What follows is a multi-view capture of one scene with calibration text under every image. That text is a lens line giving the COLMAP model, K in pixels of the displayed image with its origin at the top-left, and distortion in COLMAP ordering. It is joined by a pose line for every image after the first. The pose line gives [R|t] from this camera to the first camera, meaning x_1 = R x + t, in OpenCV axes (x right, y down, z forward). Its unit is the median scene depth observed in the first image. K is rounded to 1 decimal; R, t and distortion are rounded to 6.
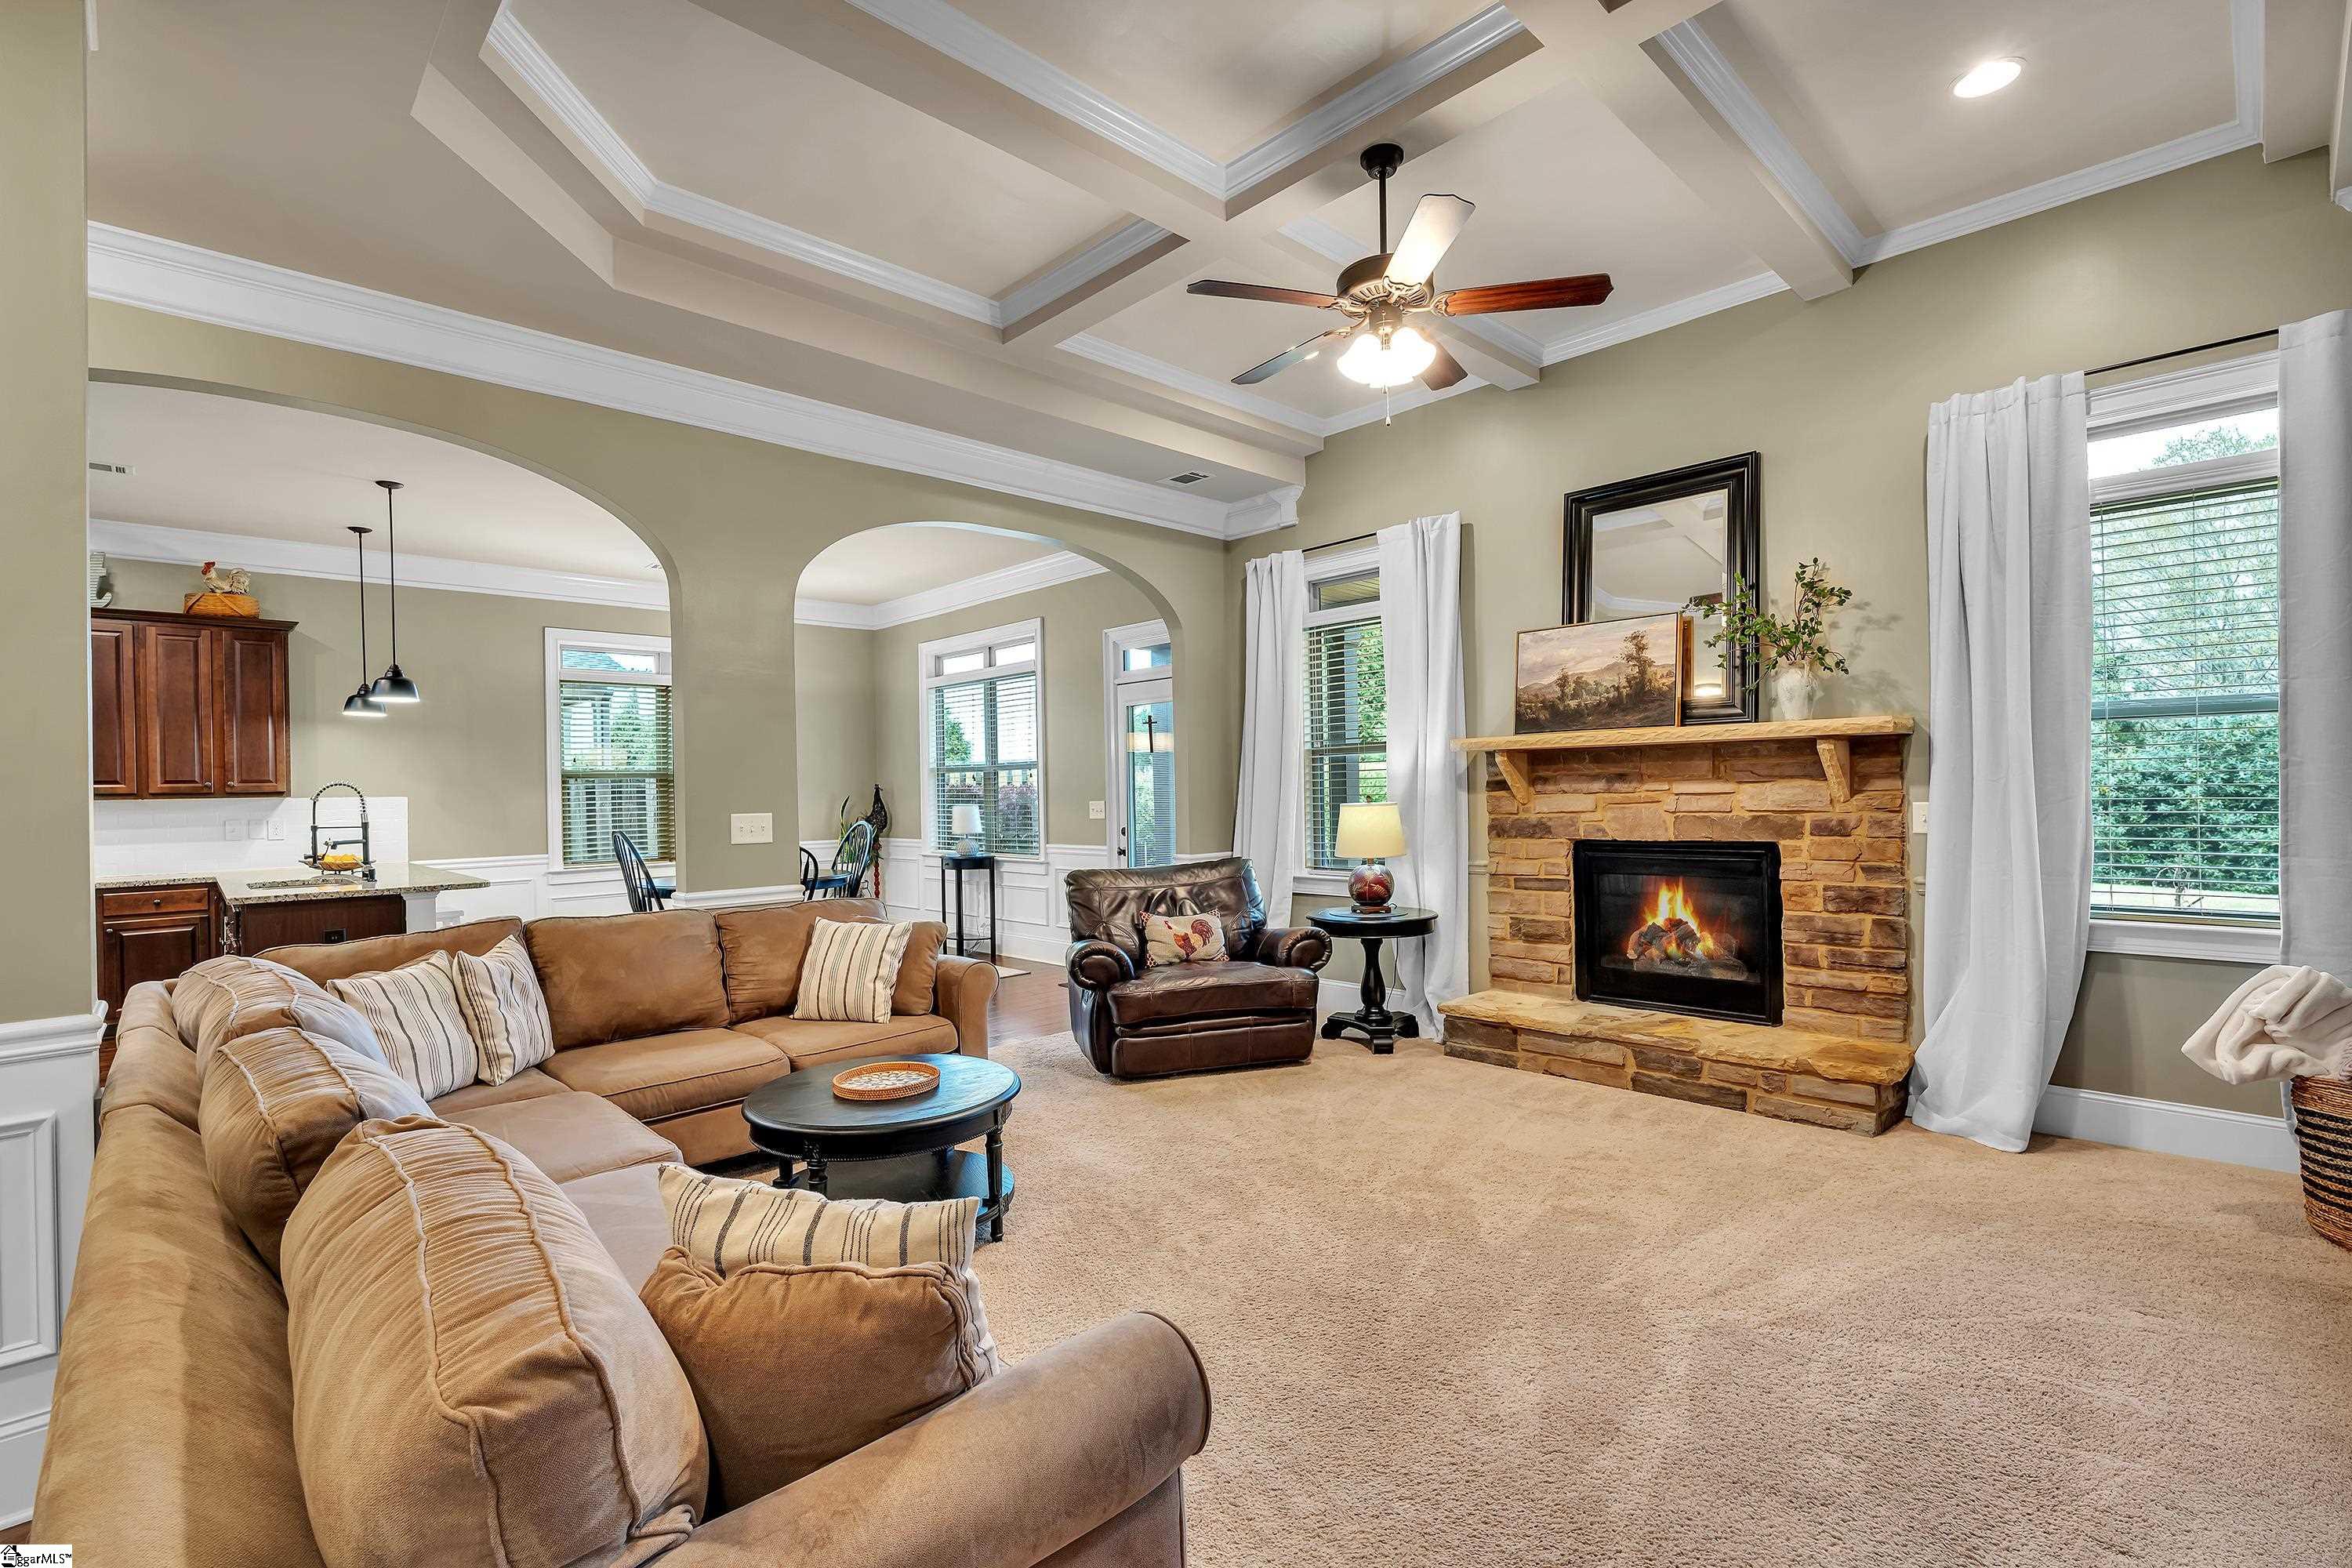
lens RADIAL K [[1089.8, 0, 1182.7], [0, 1089.8, 788.6], [0, 0, 1]] dist [-0.003377, -0.000795]
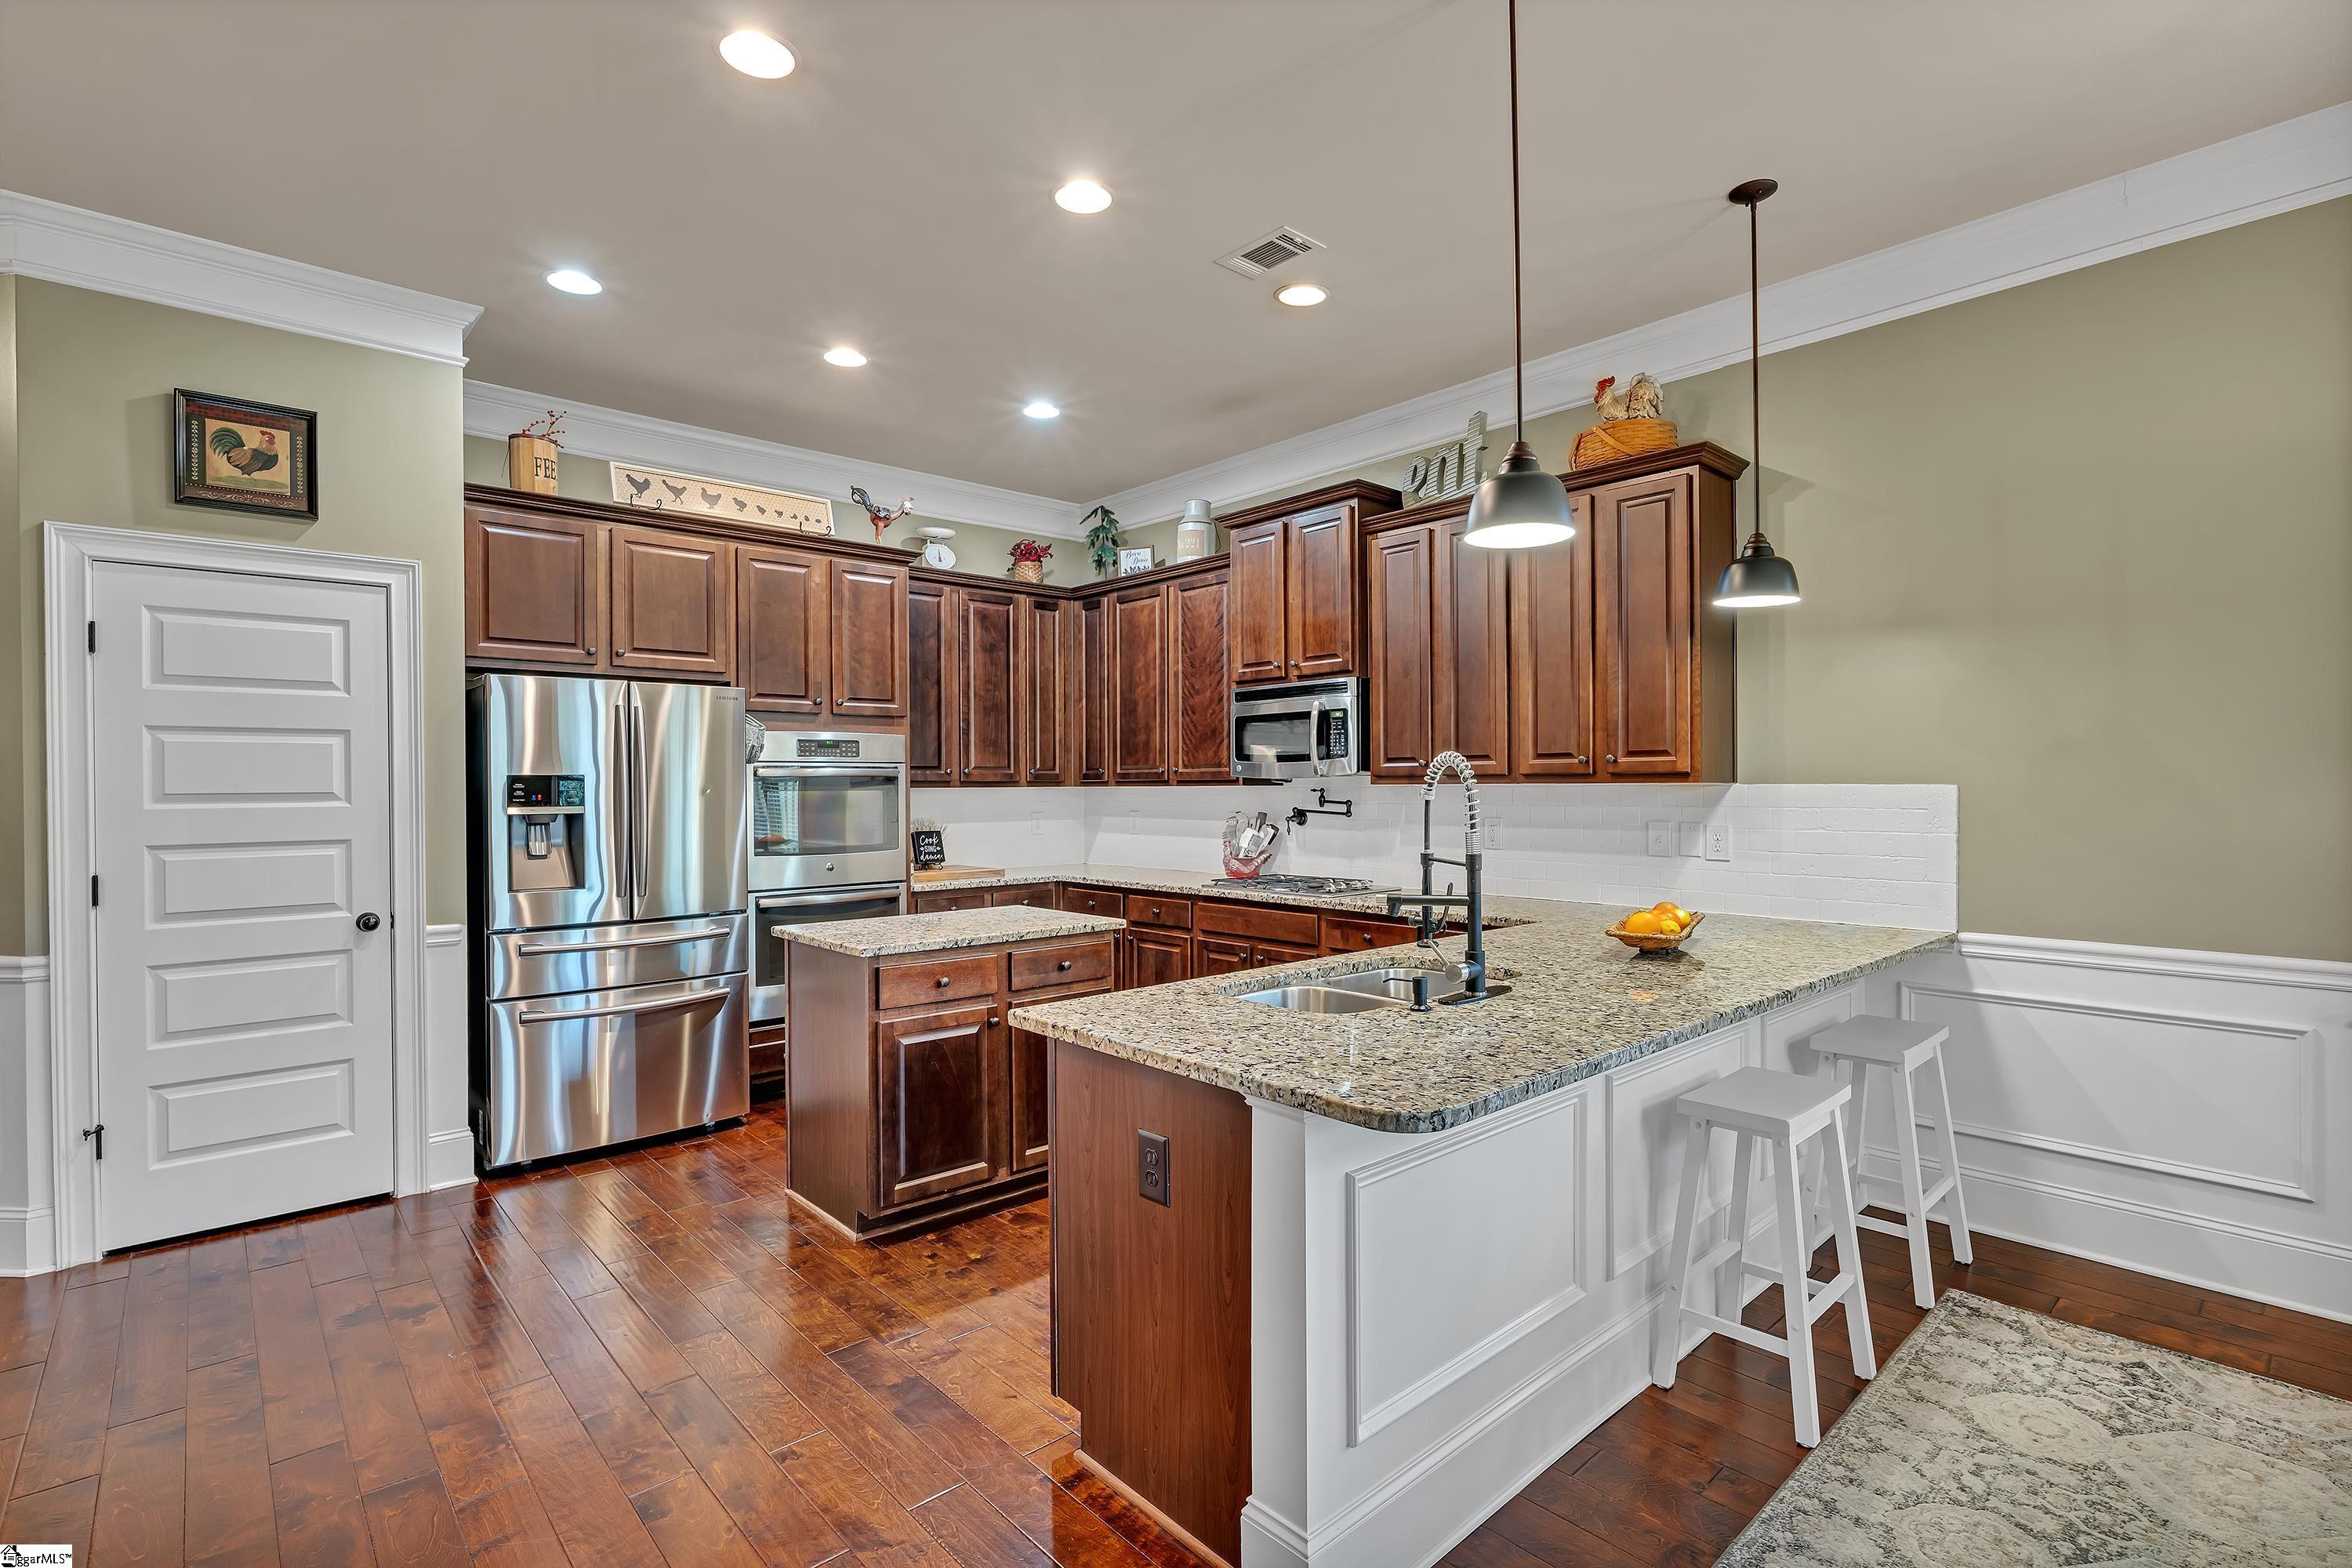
lens RADIAL K [[1089.8, 0, 1182.7], [0, 1089.8, 788.6], [0, 0, 1]] dist [-0.003377, -0.000795]
pose [[-0.040388, 0.023978, -0.998896, -0.284550], [0.005233, 0.999703, 0.023786, -0.003161], [0.999170, -0.004266, -0.040501, 0.759867]]
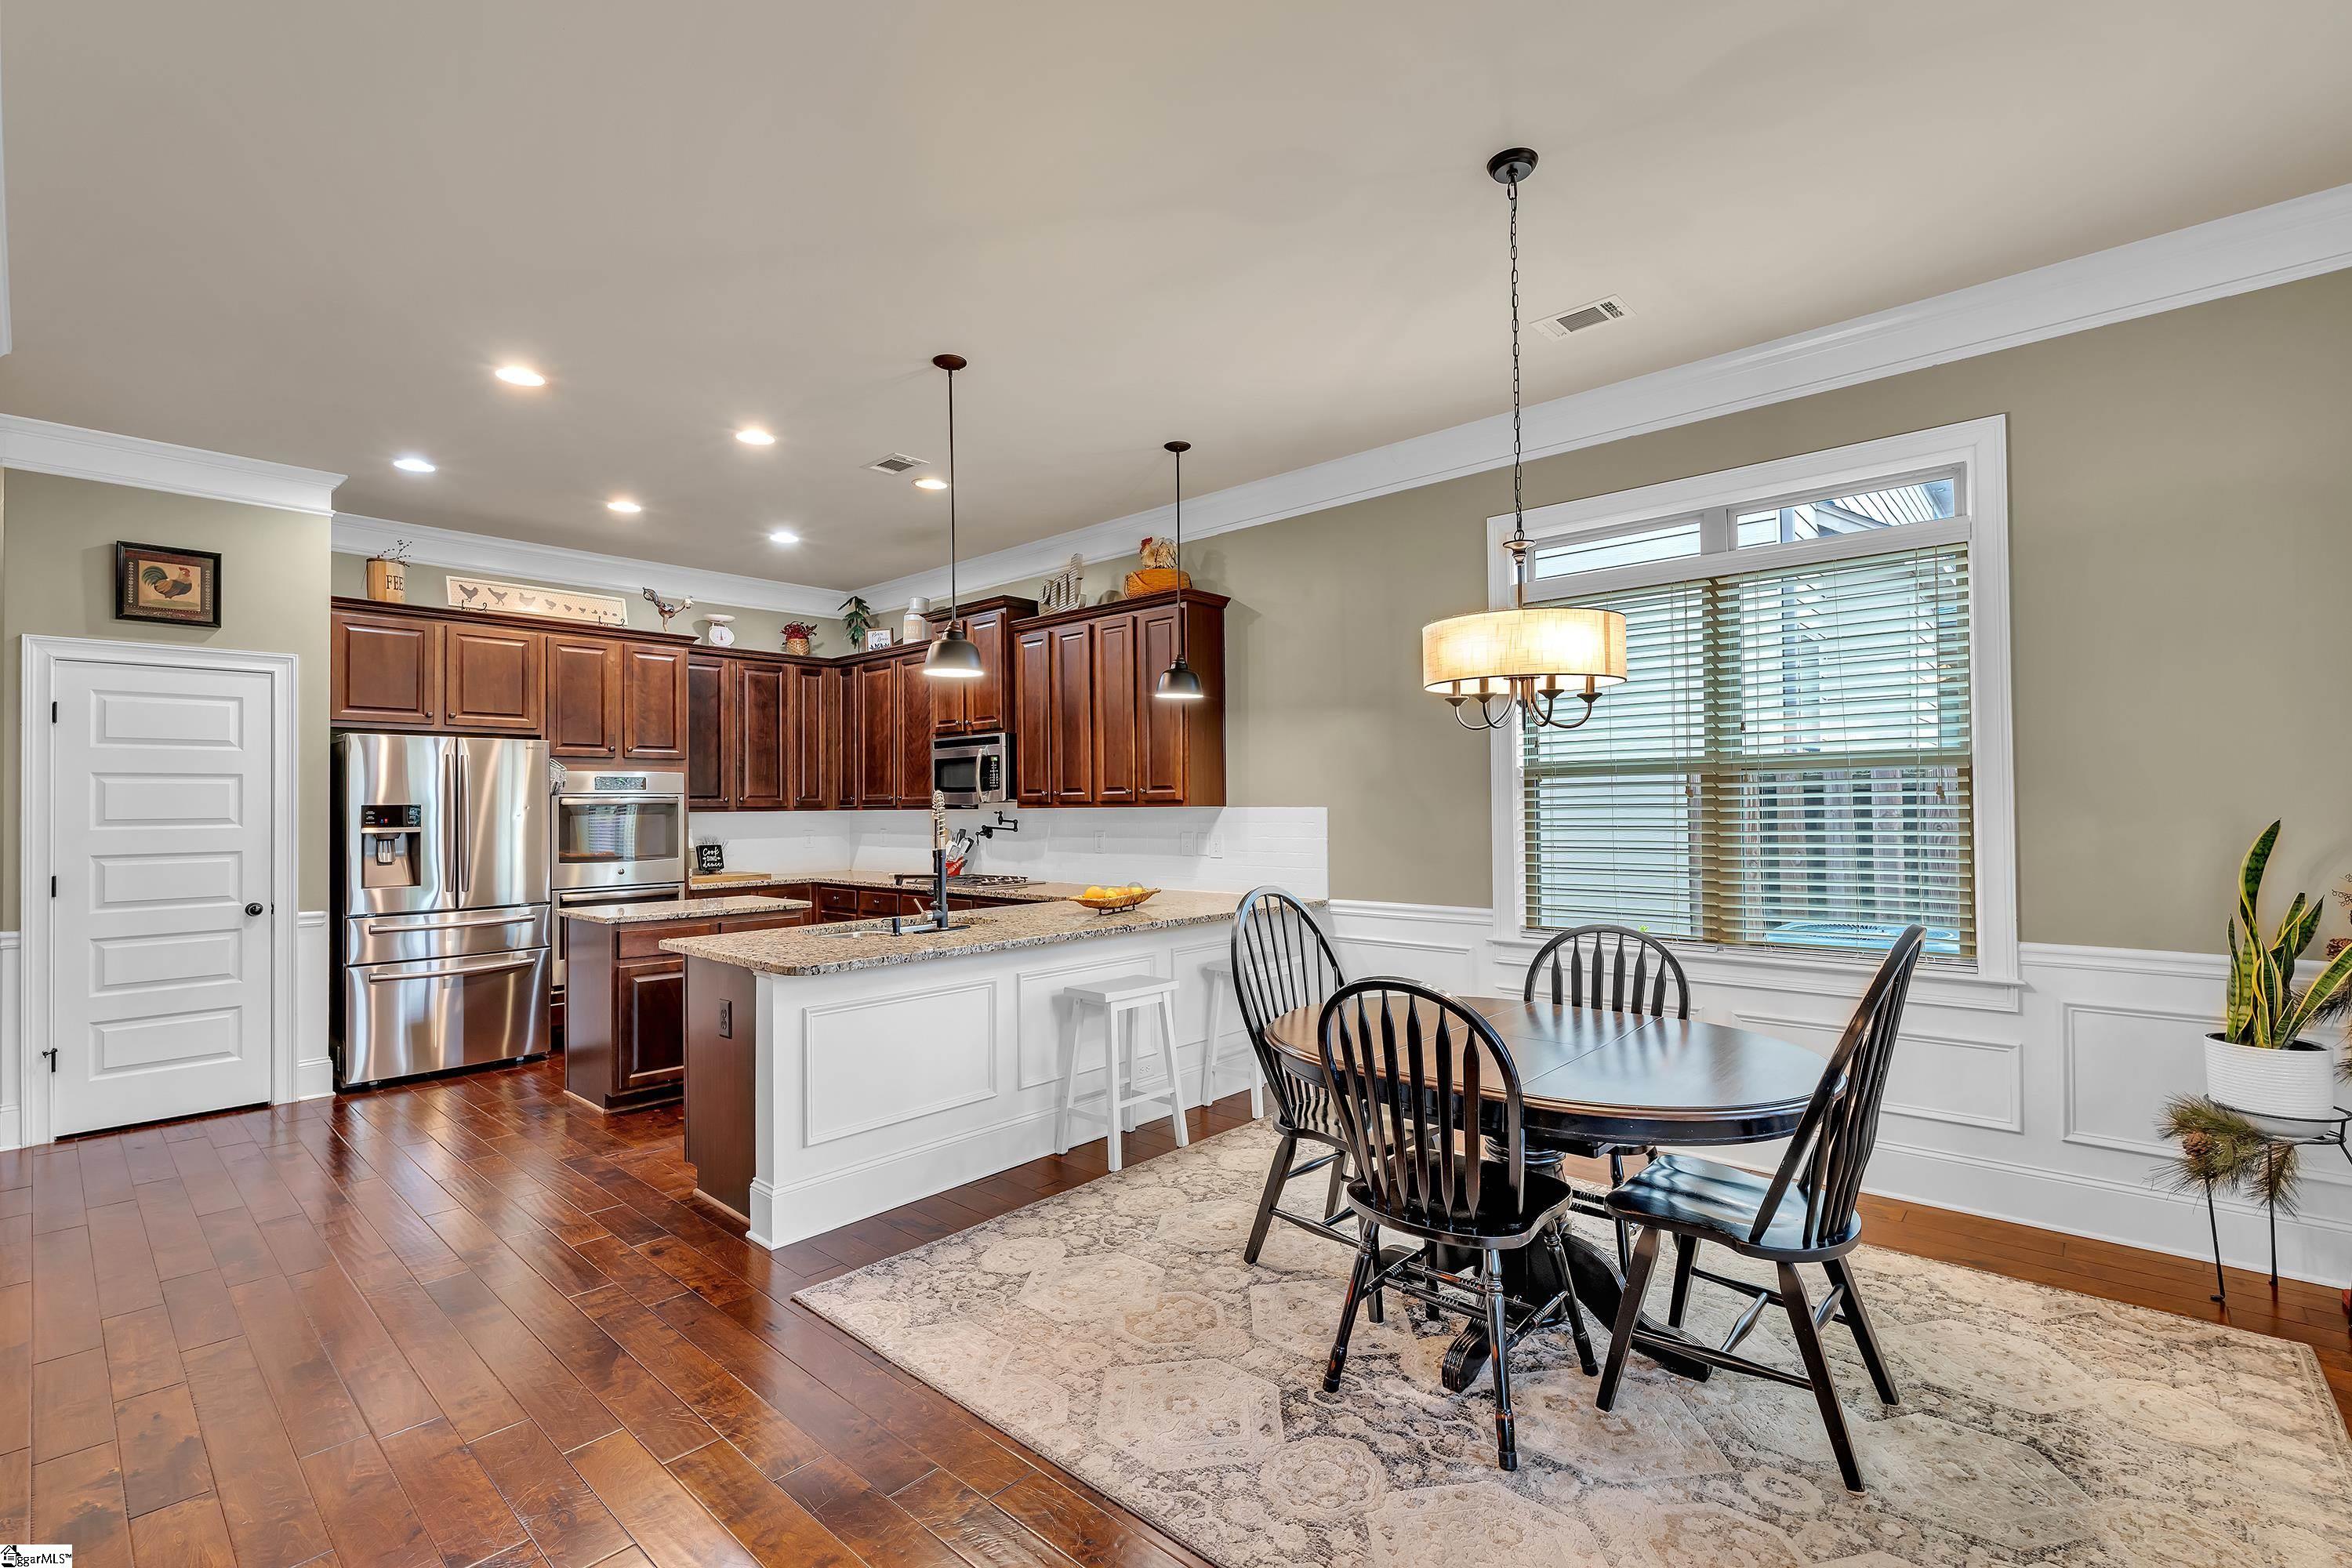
lens RADIAL K [[1032.8, 0, 1177.4], [0, 1032.8, 788.1], [0, 0, 1]] dist [-0.004412, -0.000306]
pose [[0.060705, 0.002870, -0.998152, -0.056951], [0.007778, 0.999964, 0.003348, -0.008613], [0.998125, -0.007967, 0.060681, 0.929174]]
